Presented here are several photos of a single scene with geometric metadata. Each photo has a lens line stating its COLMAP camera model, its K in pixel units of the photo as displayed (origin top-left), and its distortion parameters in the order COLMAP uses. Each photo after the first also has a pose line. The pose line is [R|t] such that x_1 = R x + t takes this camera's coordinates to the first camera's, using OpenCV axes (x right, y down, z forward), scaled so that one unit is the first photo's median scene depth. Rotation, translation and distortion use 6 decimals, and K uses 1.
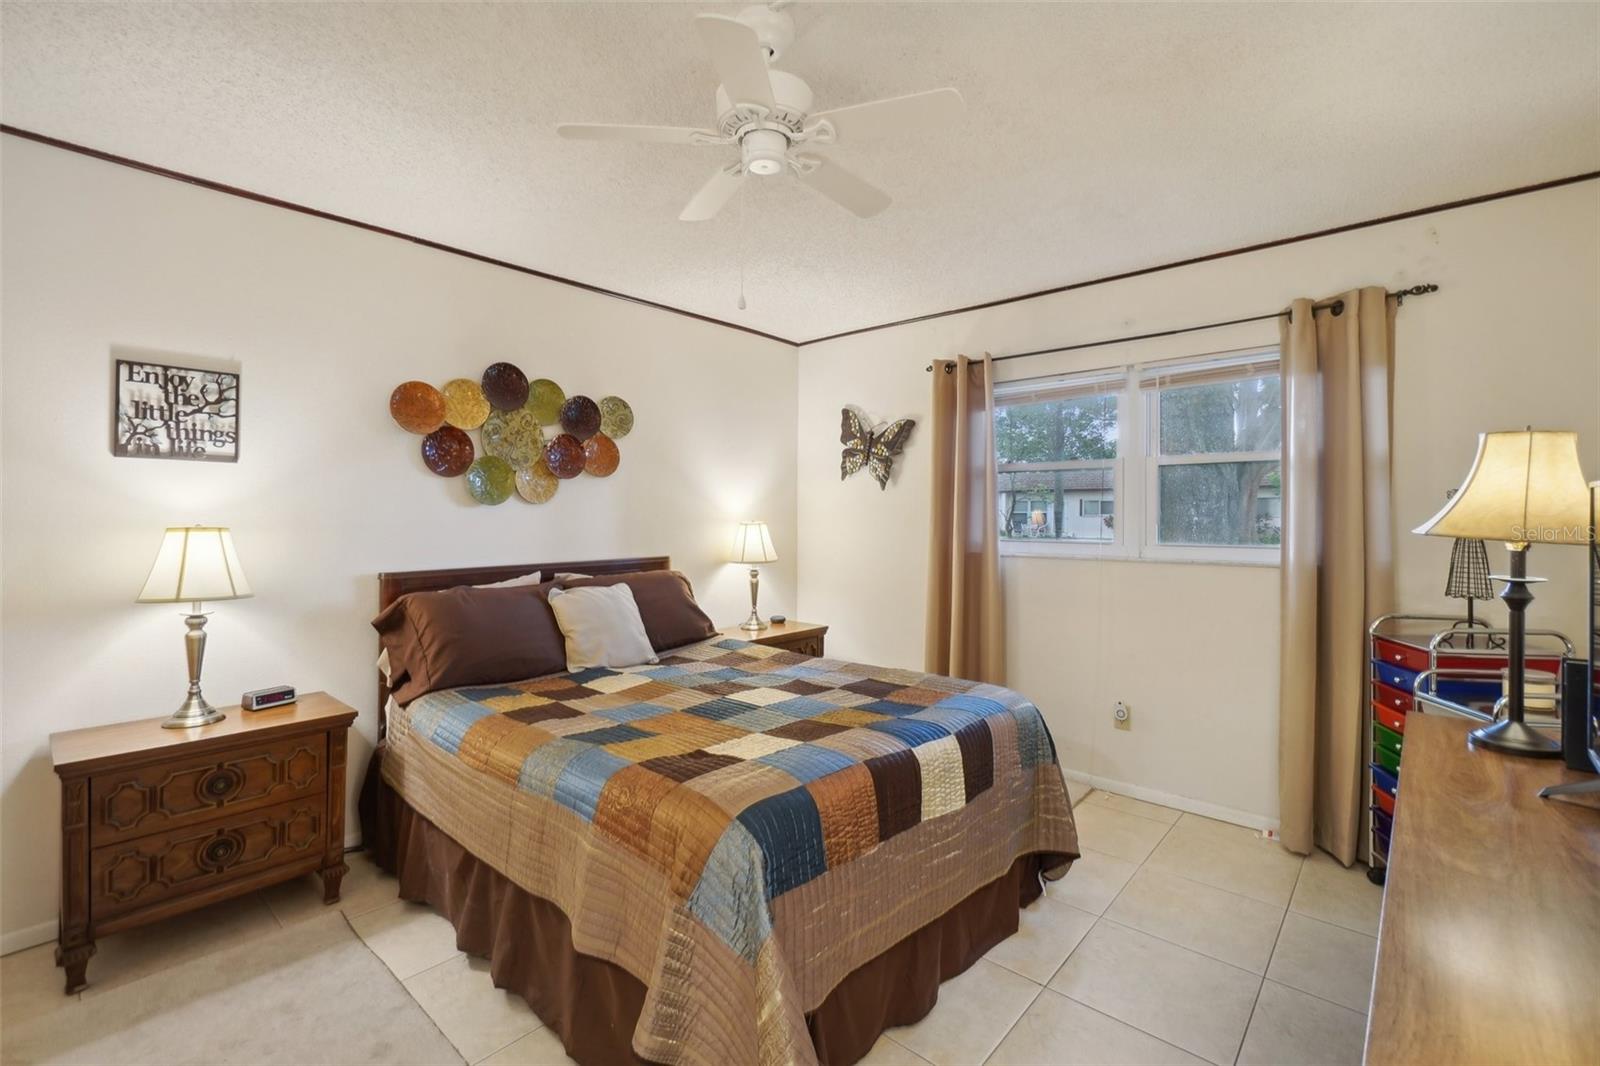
lens RADIAL K [[693.0, 0, 801.1], [0, 693.0, 524.6], [0, 0, 1]] dist [-0.002055, -0.000281]
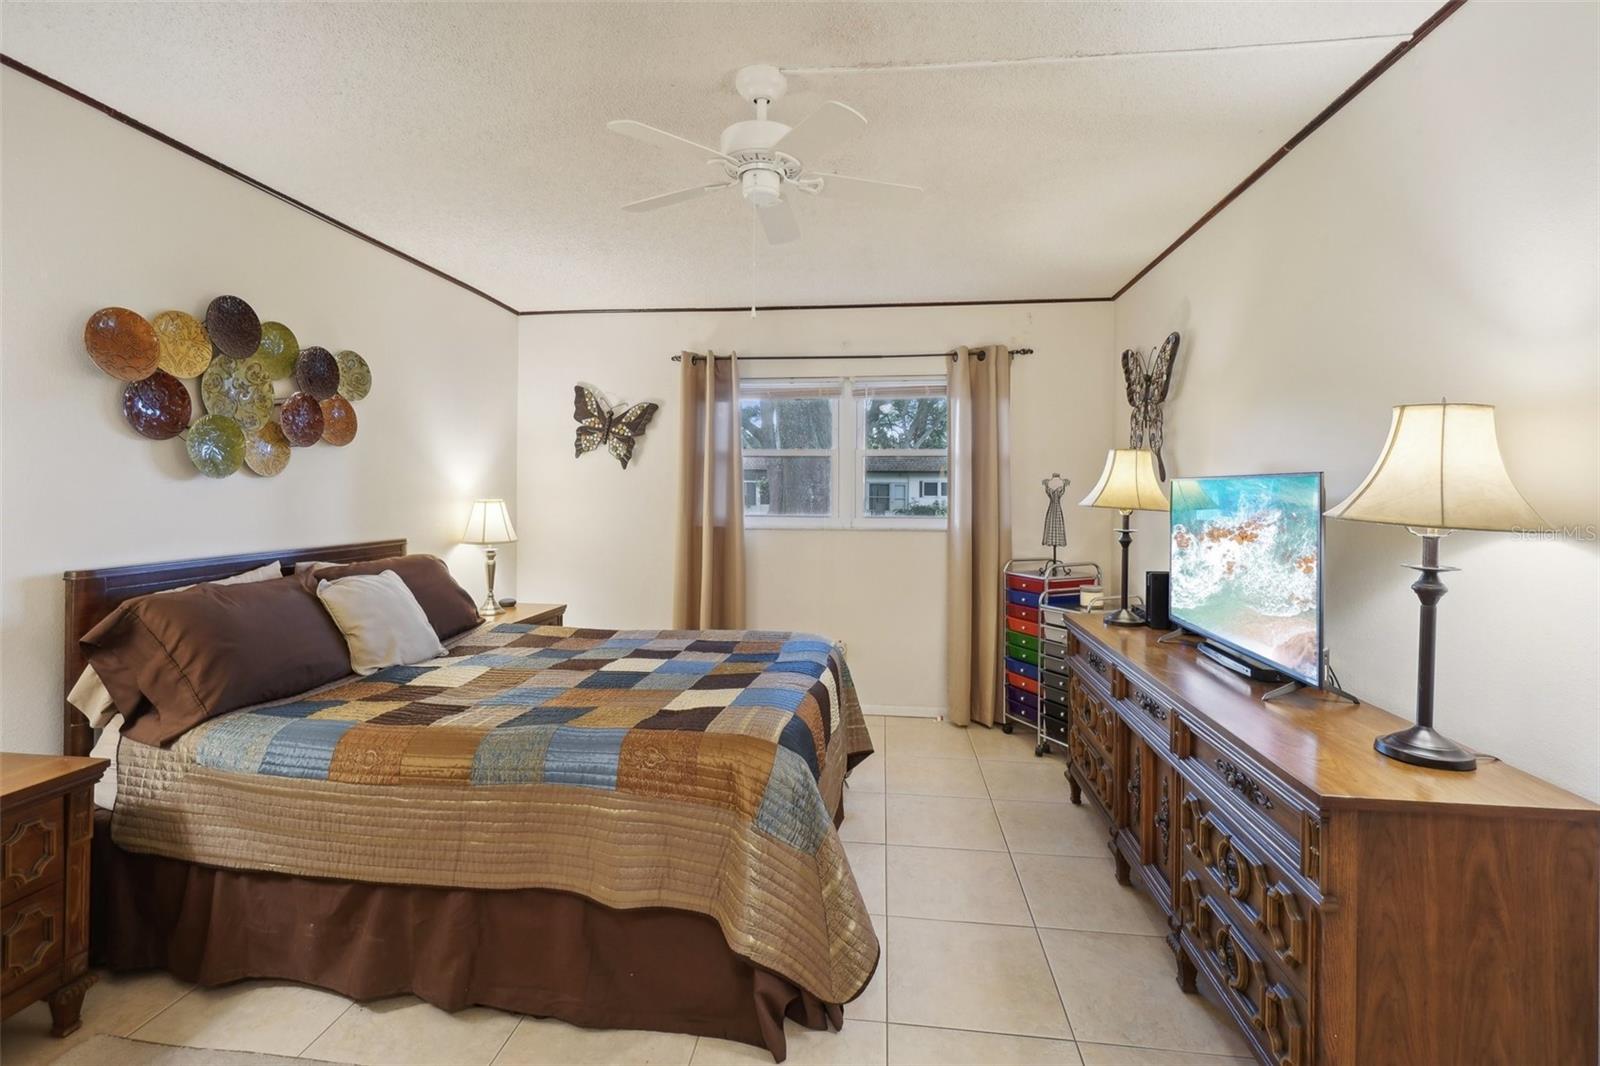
lens RADIAL K [[690.8, 0, 805.0], [0, 690.8, 507.3], [0, 0, 1]] dist [-0.000193, -0.006975]
pose [[0.823276, -0.006823, 0.567600, -0.328590], [0.002665, 0.999963, 0.008155, -0.000072], [-0.567635, -0.005201, 0.823264, -0.007766]]
